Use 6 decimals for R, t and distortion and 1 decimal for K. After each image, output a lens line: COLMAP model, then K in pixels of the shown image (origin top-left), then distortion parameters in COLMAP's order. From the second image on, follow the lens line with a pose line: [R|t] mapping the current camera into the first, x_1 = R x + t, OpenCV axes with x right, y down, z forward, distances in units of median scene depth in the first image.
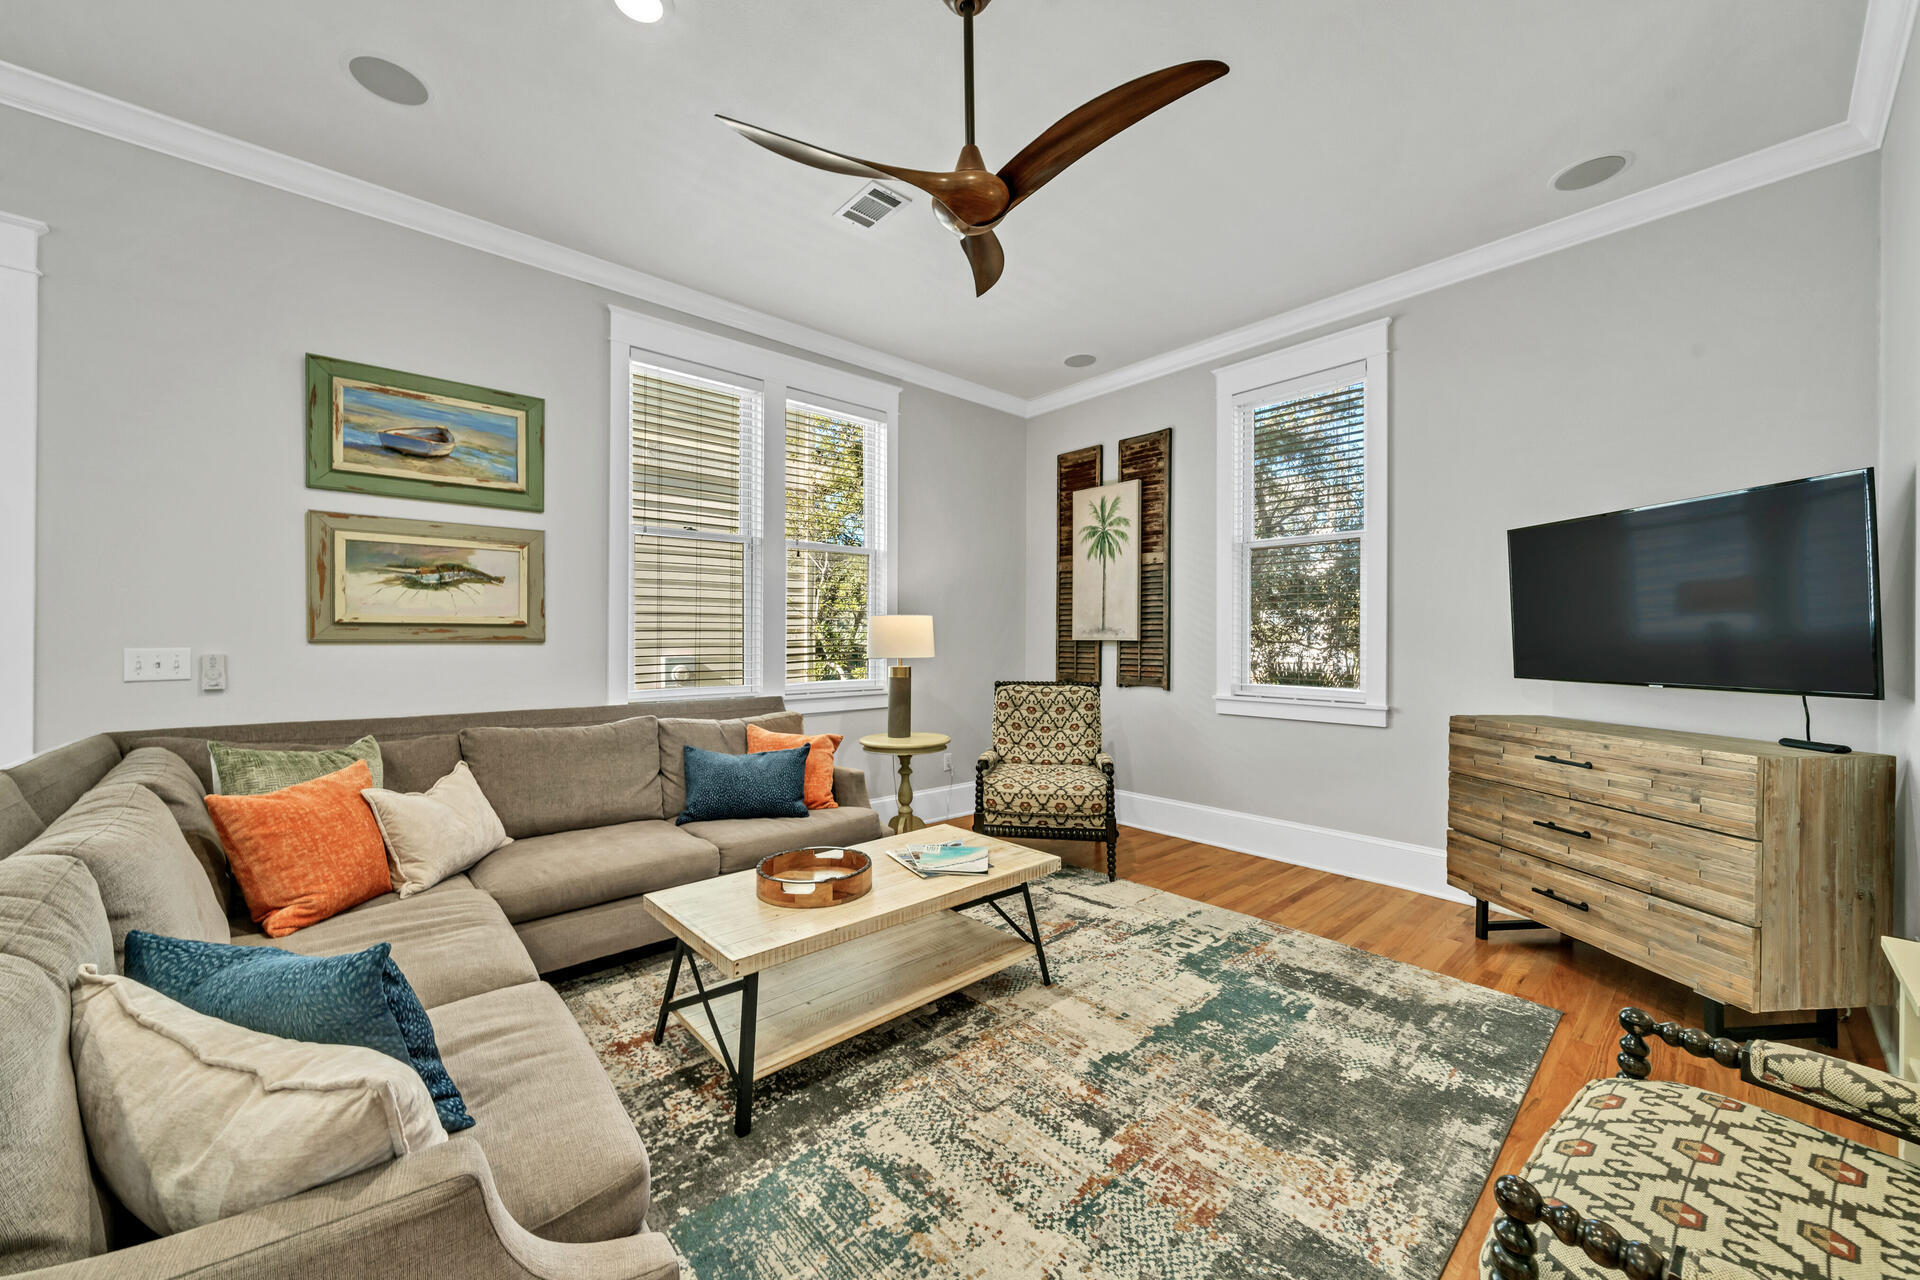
lens RADIAL K [[704.9, 0, 934.1], [0, 704.9, 639.8], [0, 0, 1]] dist [-0.009653, 0.001168]
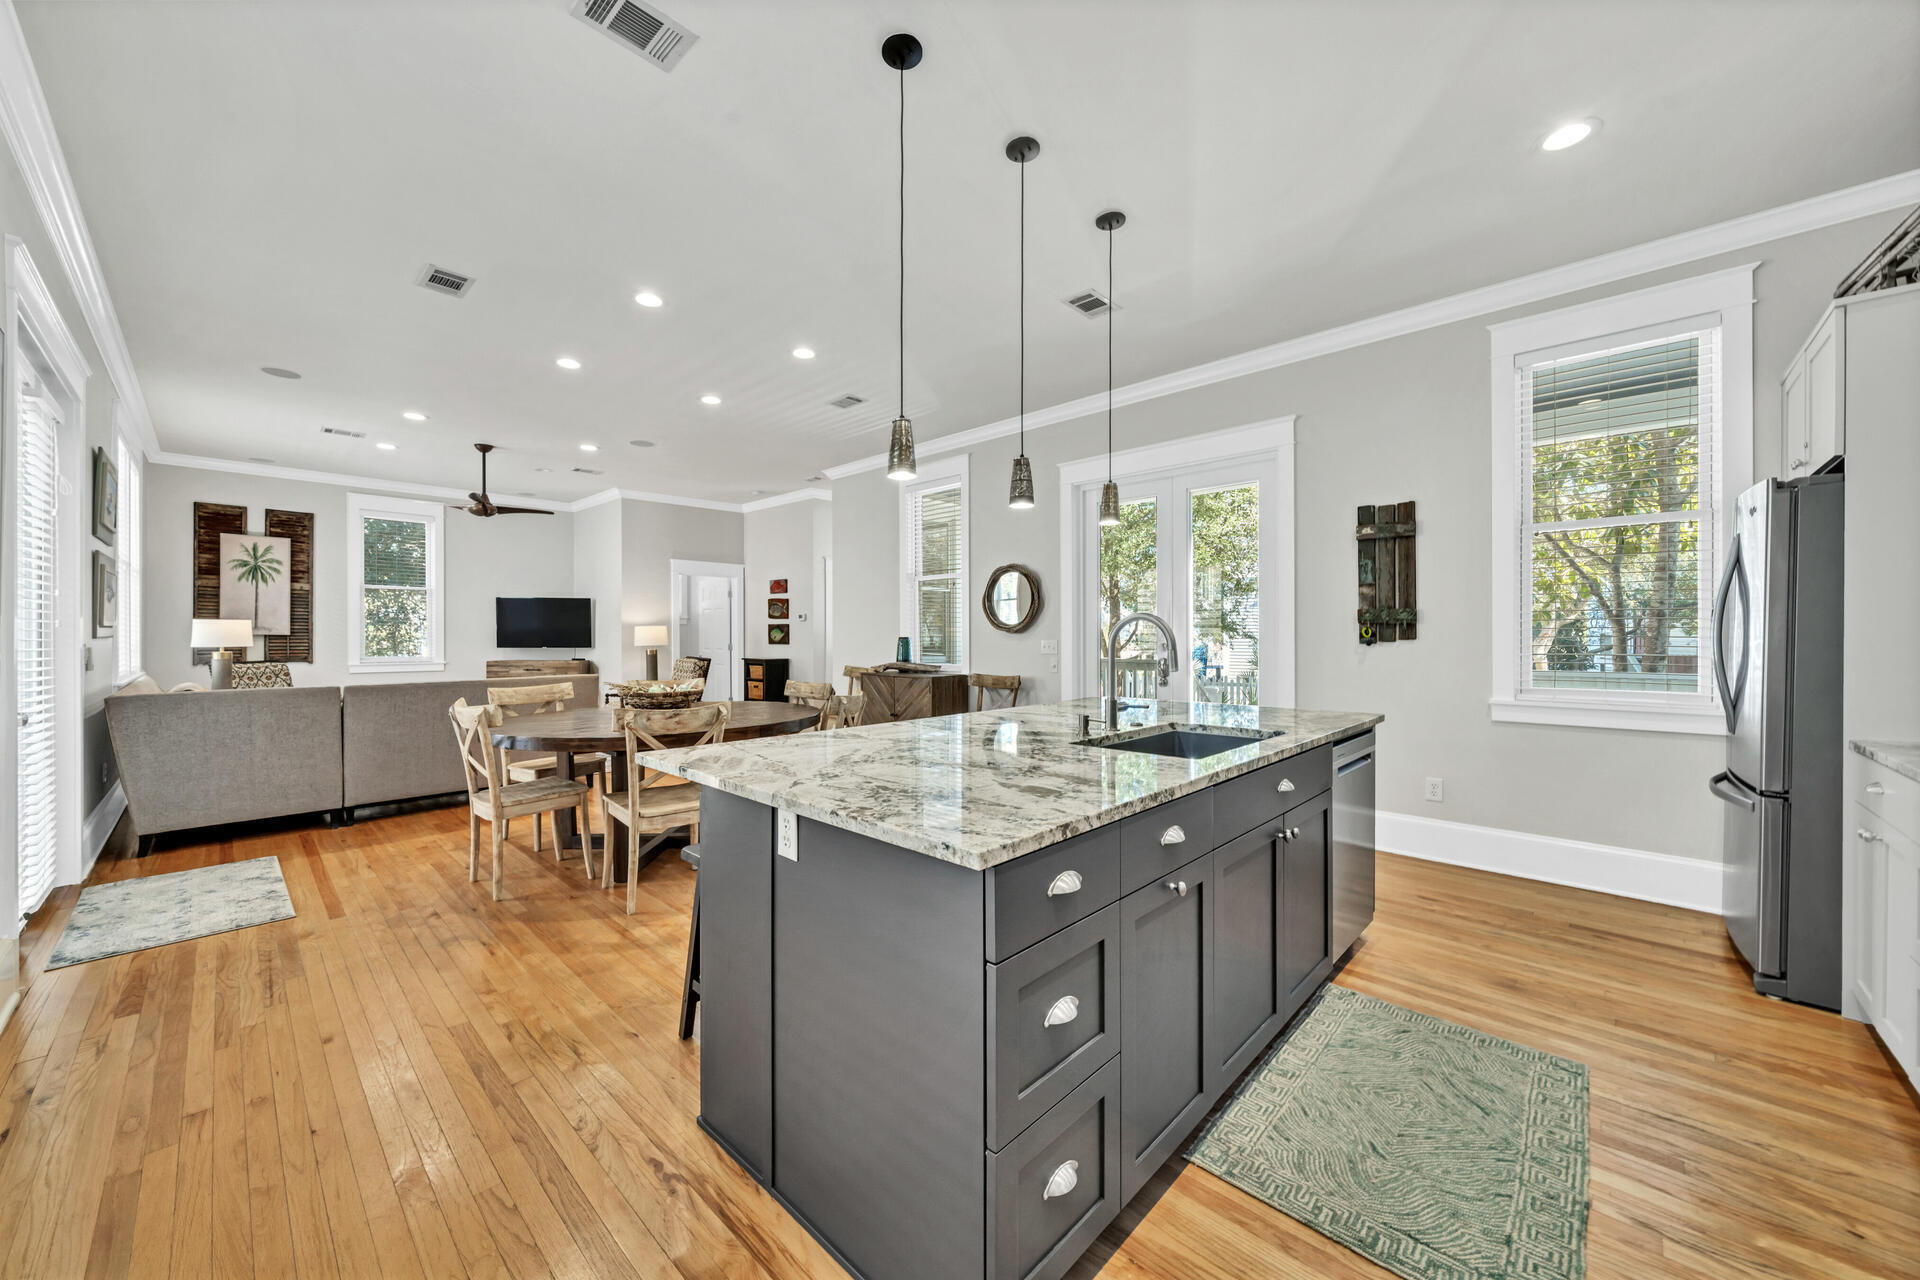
lens RADIAL K [[704.9, 0, 952.3], [0, 704.9, 637.8], [0, 0, 1]] dist [-0.009653, 0.001168]
pose [[-0.103076, -0.007285, 0.994647, -2.210595], [-0.004702, 0.999966, 0.006836, -0.015225], [-0.994662, -0.003972, -0.103107, -0.572186]]
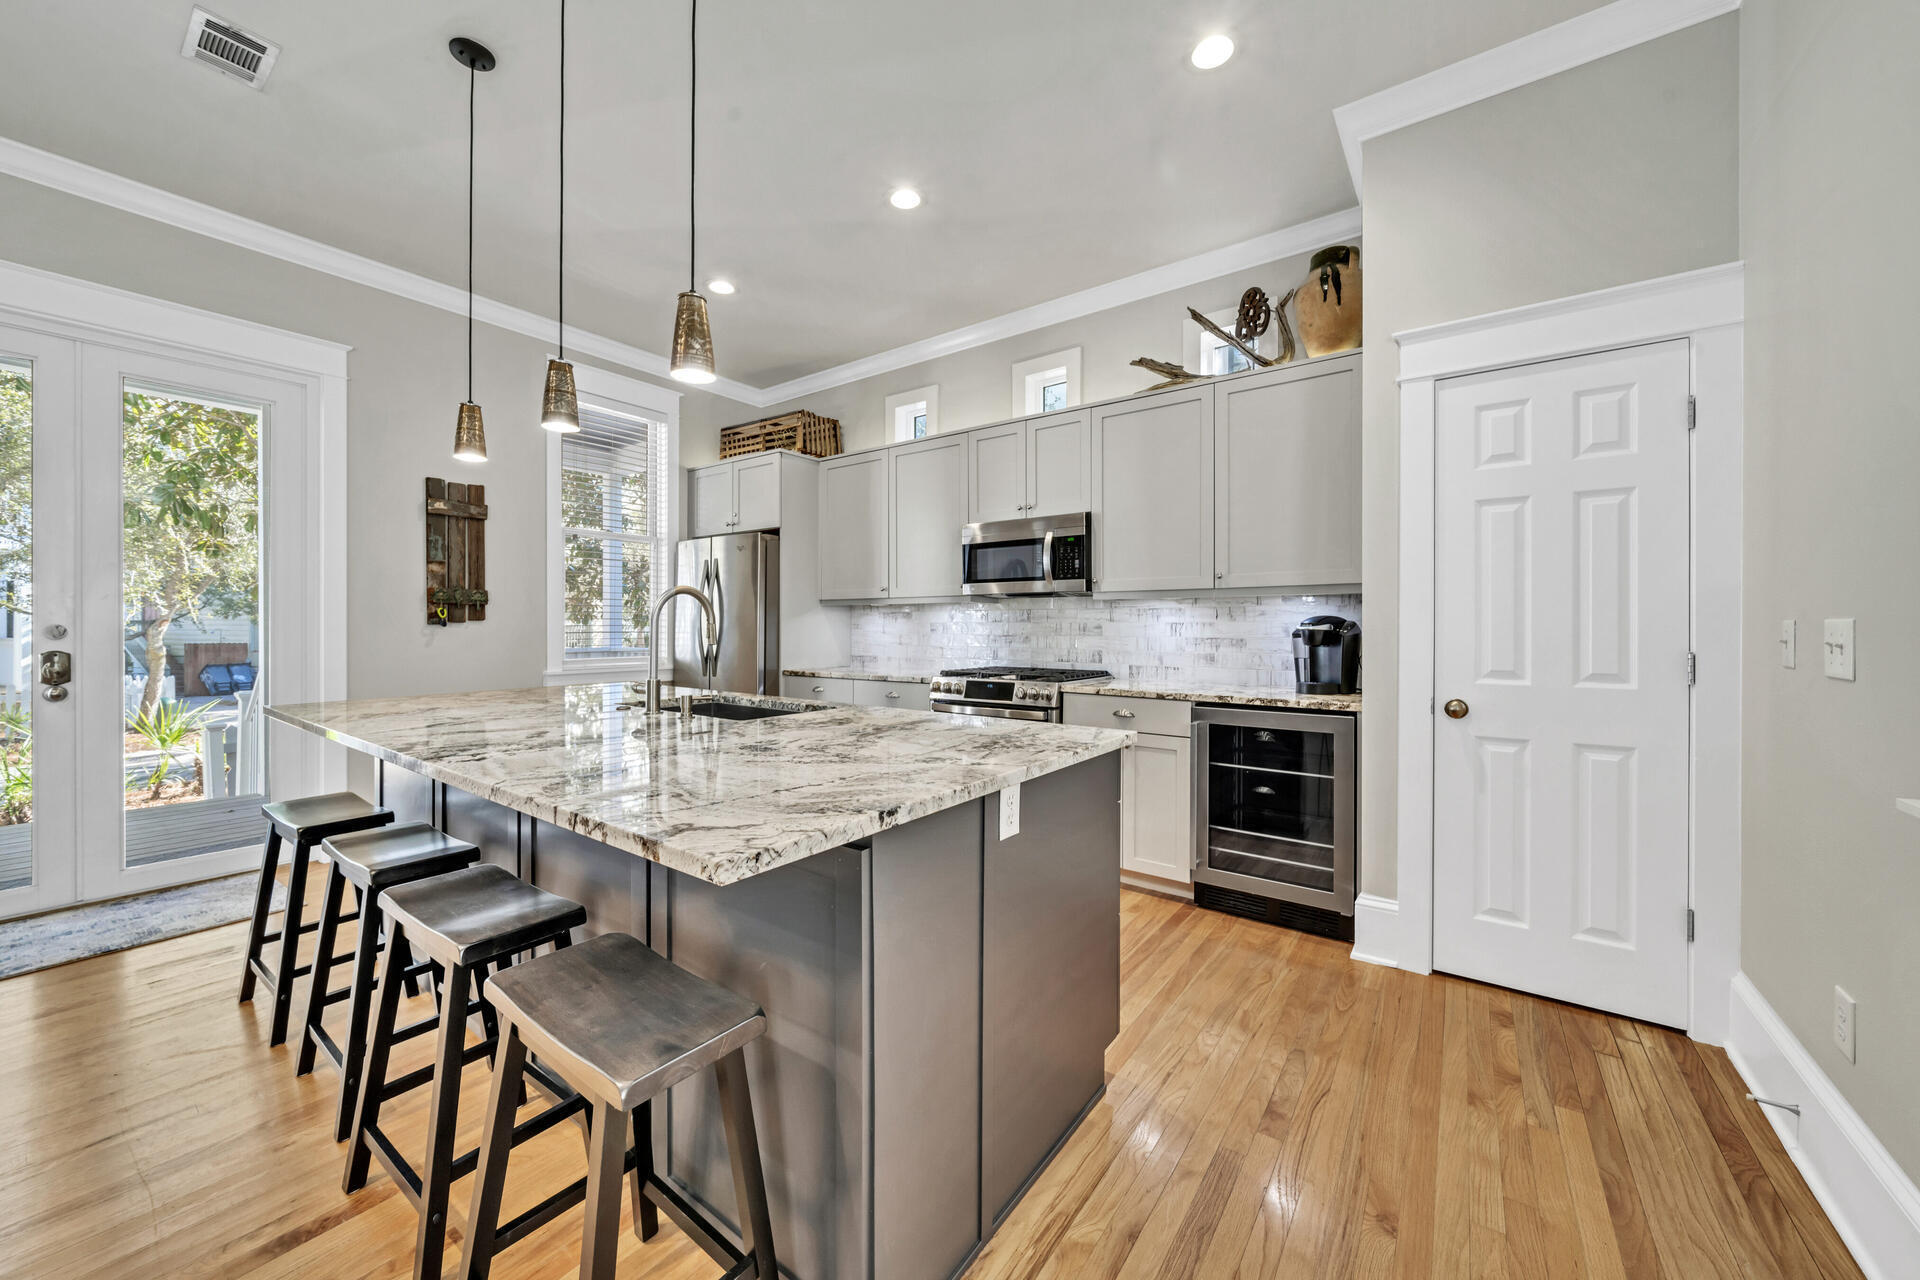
lens RADIAL K [[688.9, 0, 948.2], [0, 688.9, 630.2], [0, 0, 1]] dist [-0.016273, -0.000212]
pose [[-0.977983, -0.005721, -0.208607, -1.613791], [-0.005720, 0.999983, -0.000609, 0.006609], [0.208607, 0.000598, -0.977999, -0.108806]]
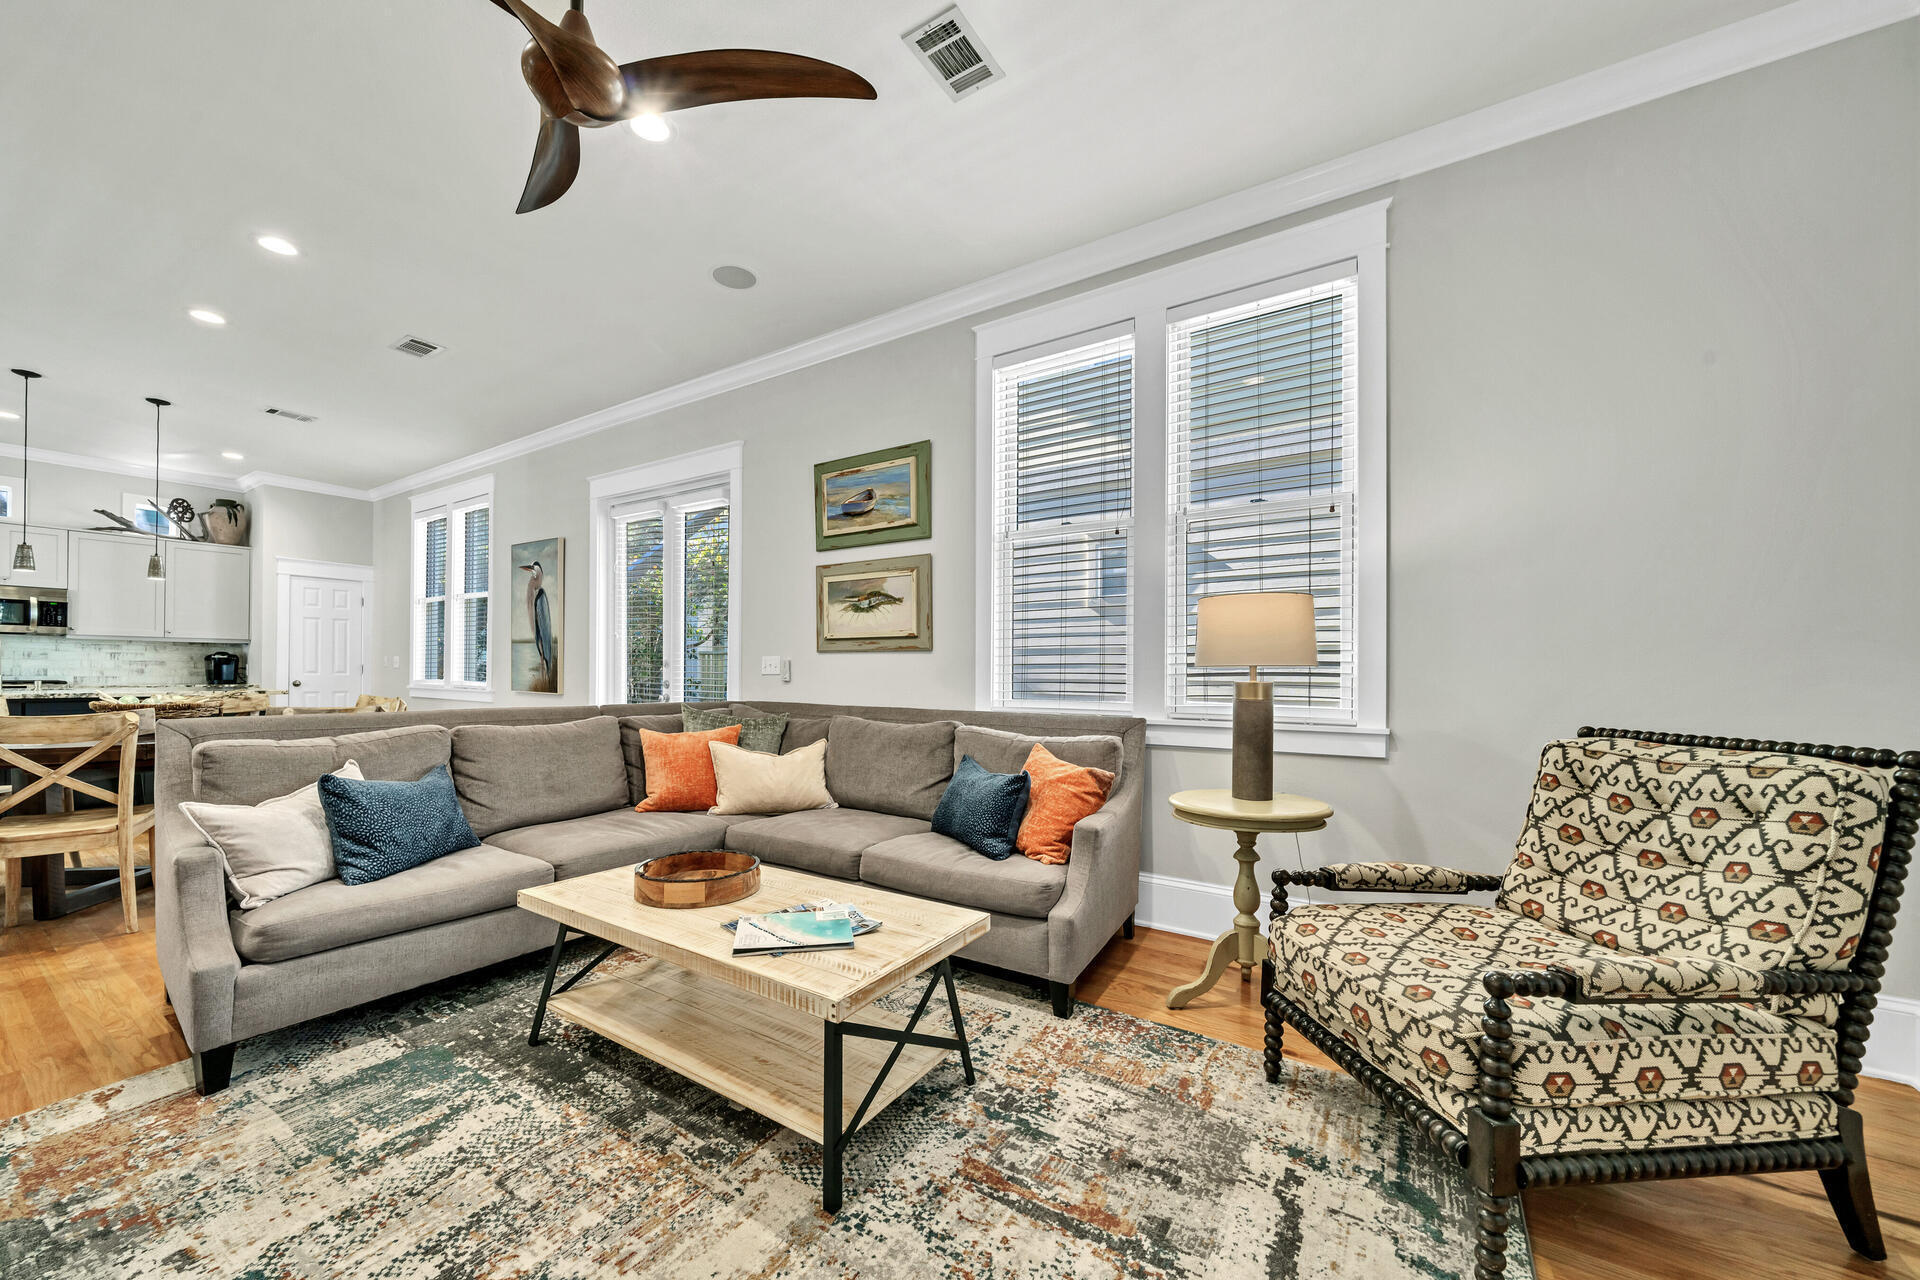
lens RADIAL K [[711.7, 0, 939.1], [0, 711.7, 665.2], [0, 0, 1]] dist [-0.005914, -0.000032]
pose [[0.270966, -0.007176, -0.962562, 0.582345], [-0.004215, 0.999954, -0.008641, 0.037550], [0.962580, 0.006399, 0.270923, 0.721170]]
